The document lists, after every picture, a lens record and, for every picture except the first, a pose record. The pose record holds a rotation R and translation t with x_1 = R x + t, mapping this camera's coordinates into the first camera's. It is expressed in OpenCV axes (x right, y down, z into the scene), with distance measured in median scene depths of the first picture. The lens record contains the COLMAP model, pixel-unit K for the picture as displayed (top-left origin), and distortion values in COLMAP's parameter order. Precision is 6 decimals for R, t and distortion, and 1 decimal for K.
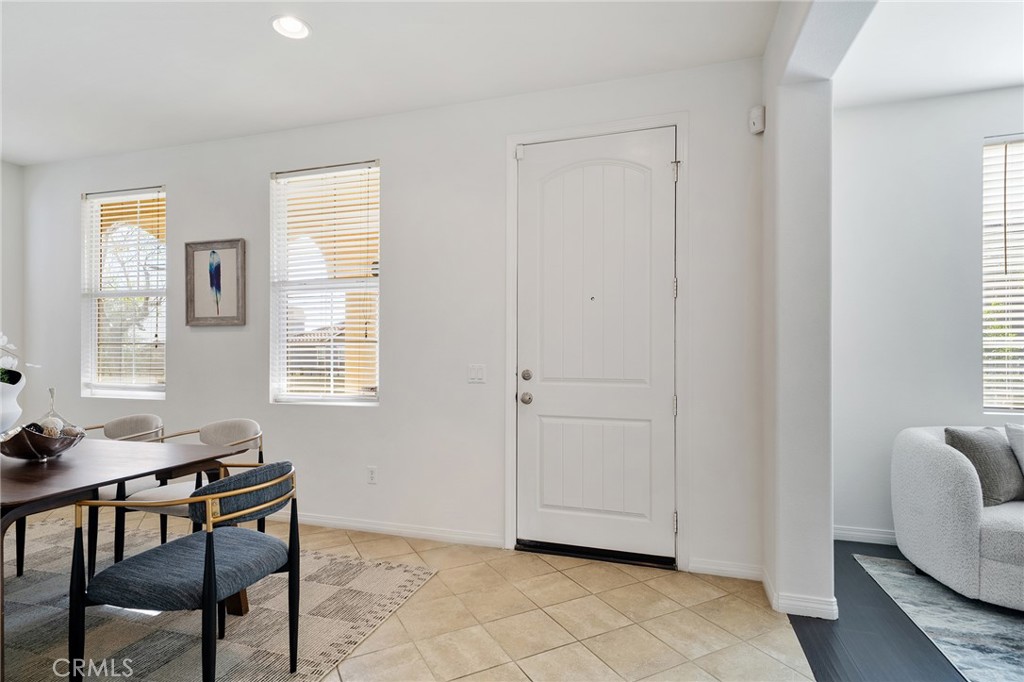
lens RADIAL K [[516.7, 0, 506.8], [0, 516.7, 345.9], [0, 0, 1]] dist [-0.003547, -0.000148]
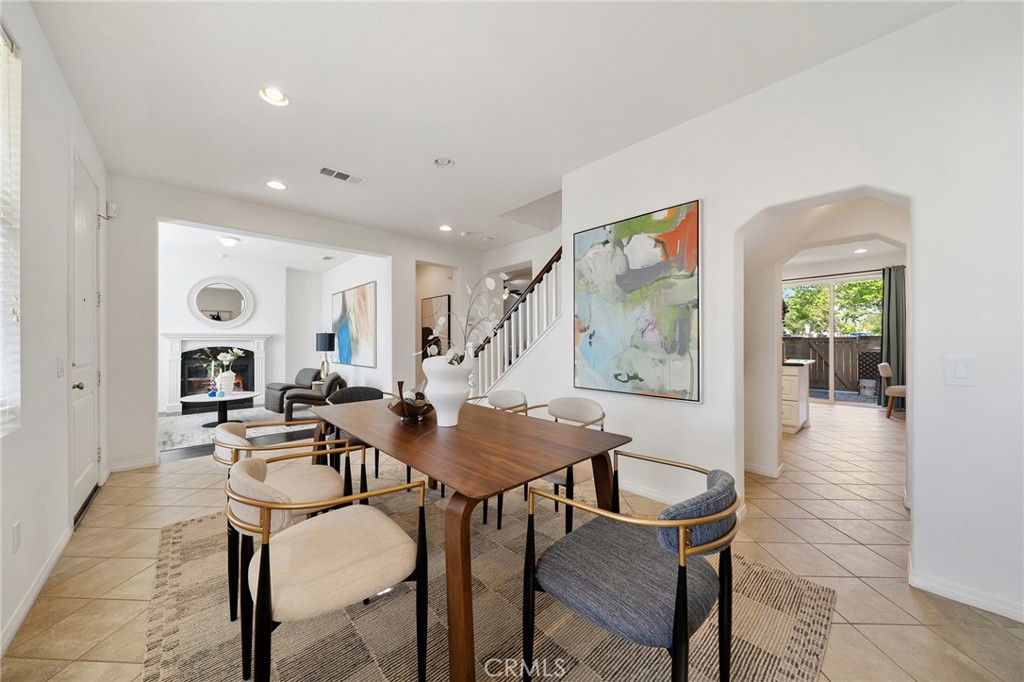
lens RADIAL K [[355.8, 0, 511.7], [0, 355.8, 338.4], [0, 0, 1]] dist [-0.002166, -0.000403]
pose [[-0.863713, 0.006624, 0.503940, -0.950284], [-0.001922, 0.999863, -0.016435, 0.006532], [-0.503980, -0.015164, -0.863582, 0.998229]]
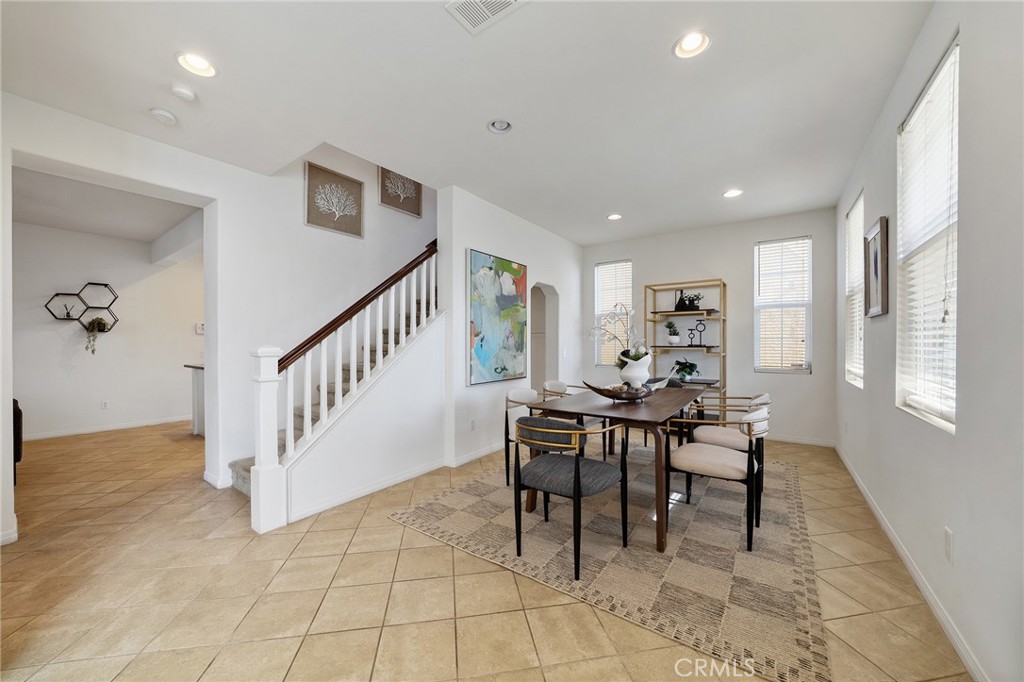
lens RADIAL K [[373.3, 0, 512.5], [0, 373.3, 344.8], [0, 0, 1]] dist [-0.008944, 0.000013]
pose [[-0.304452, 0.002394, -0.952525, 0.297316], [0.015191, 0.999882, -0.002342, 0.004686], [0.952407, -0.015183, -0.304452, 0.593436]]
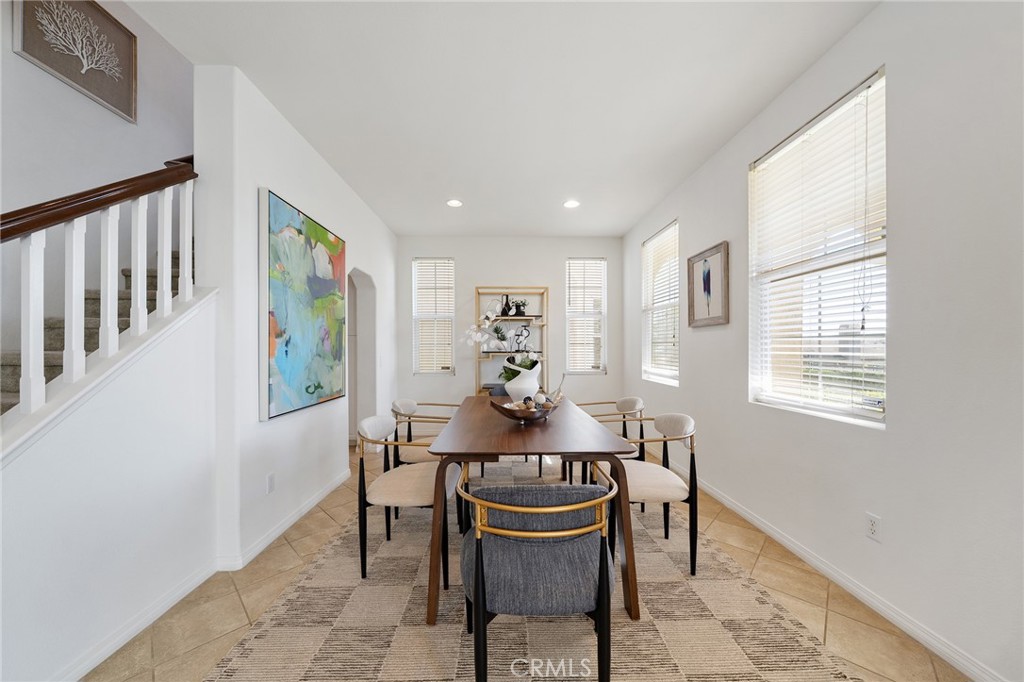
lens RADIAL K [[355.8, 0, 511.2], [0, 355.8, 349.3], [0, 0, 1]] dist [-0.002166, -0.000403]
pose [[0.319779, 0.000262, -0.947492, 0.033088], [0.015553, 0.999864, 0.005525, 0.000891], [0.947365, -0.016503, 0.319731, 0.360932]]
